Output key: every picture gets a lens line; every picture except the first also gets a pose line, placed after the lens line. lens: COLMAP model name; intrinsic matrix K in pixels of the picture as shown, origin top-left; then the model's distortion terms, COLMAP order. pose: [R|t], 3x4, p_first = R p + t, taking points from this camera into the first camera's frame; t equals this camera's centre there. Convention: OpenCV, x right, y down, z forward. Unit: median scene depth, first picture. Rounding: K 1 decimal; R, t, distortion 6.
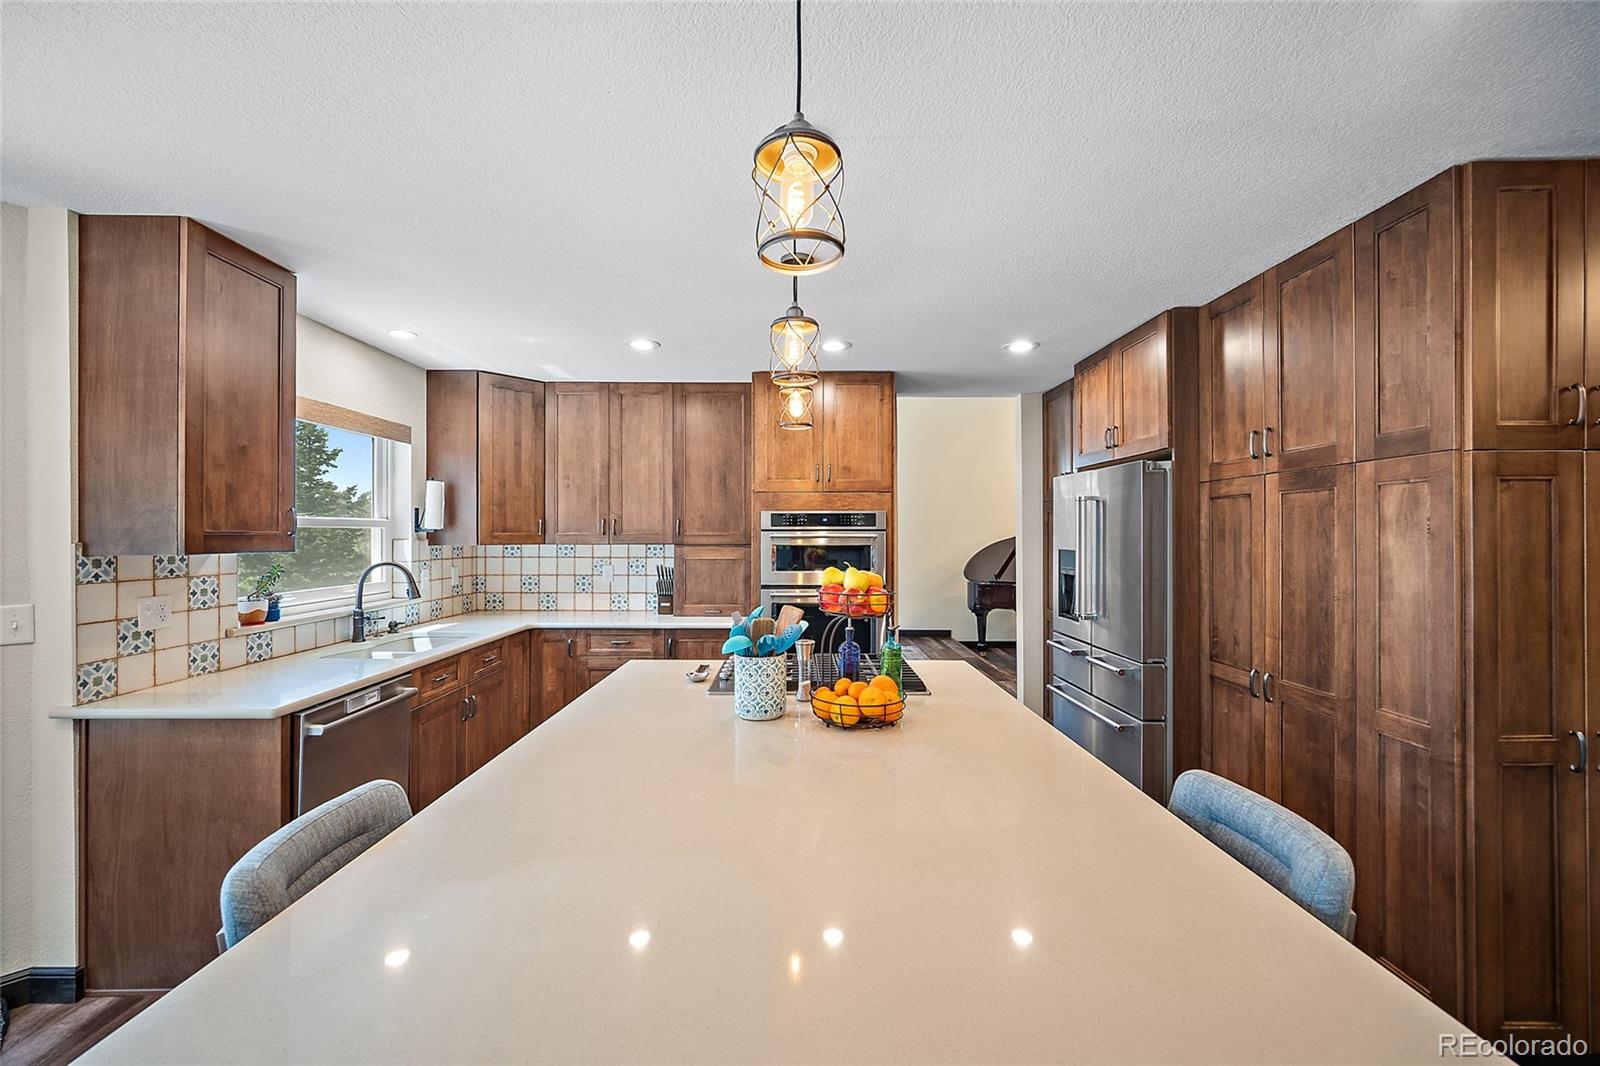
lens RADIAL K [[631.4, 0, 801.9], [0, 631.4, 528.5], [0, 0, 1]] dist [-0.002564, -0.000218]
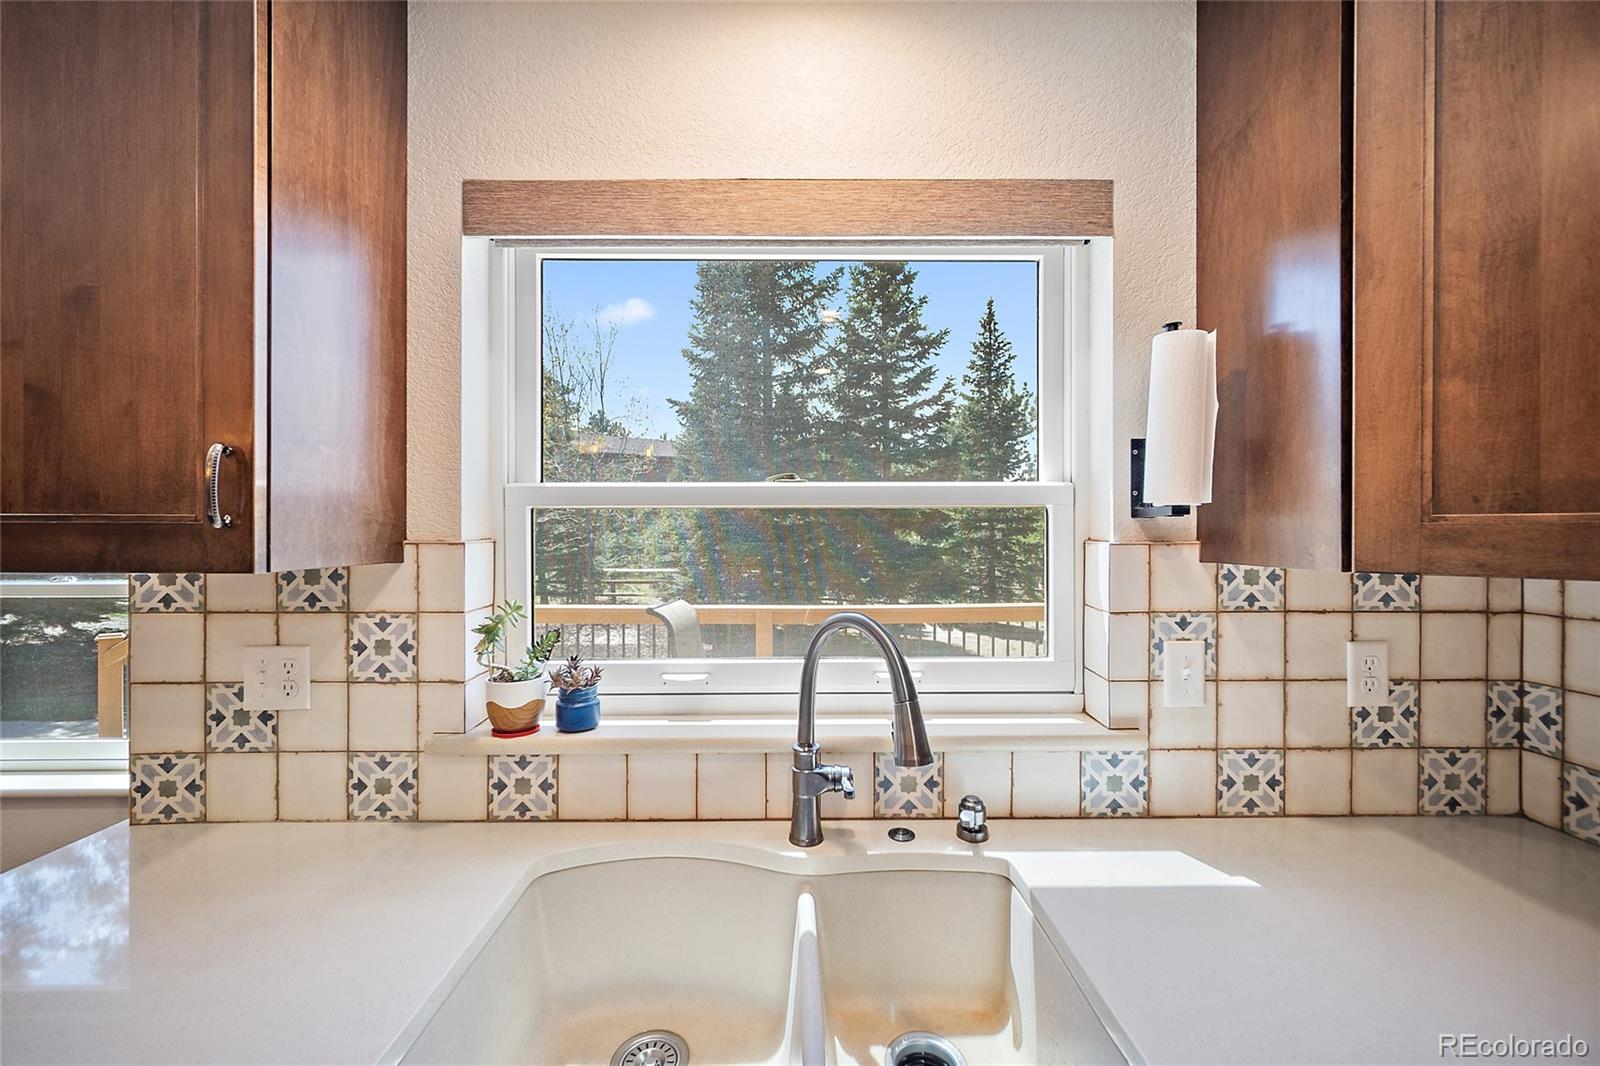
lens RADIAL K [[631.4, 0, 801.9], [0, 631.4, 528.5], [0, 0, 1]] dist [-0.002564, -0.000218]
pose [[-0.004637, 0.003233, -0.999984, -0.483197], [0.009301, 0.999952, 0.003190, 0.013615], [0.999946, -0.009286, -0.004667, 1.336478]]
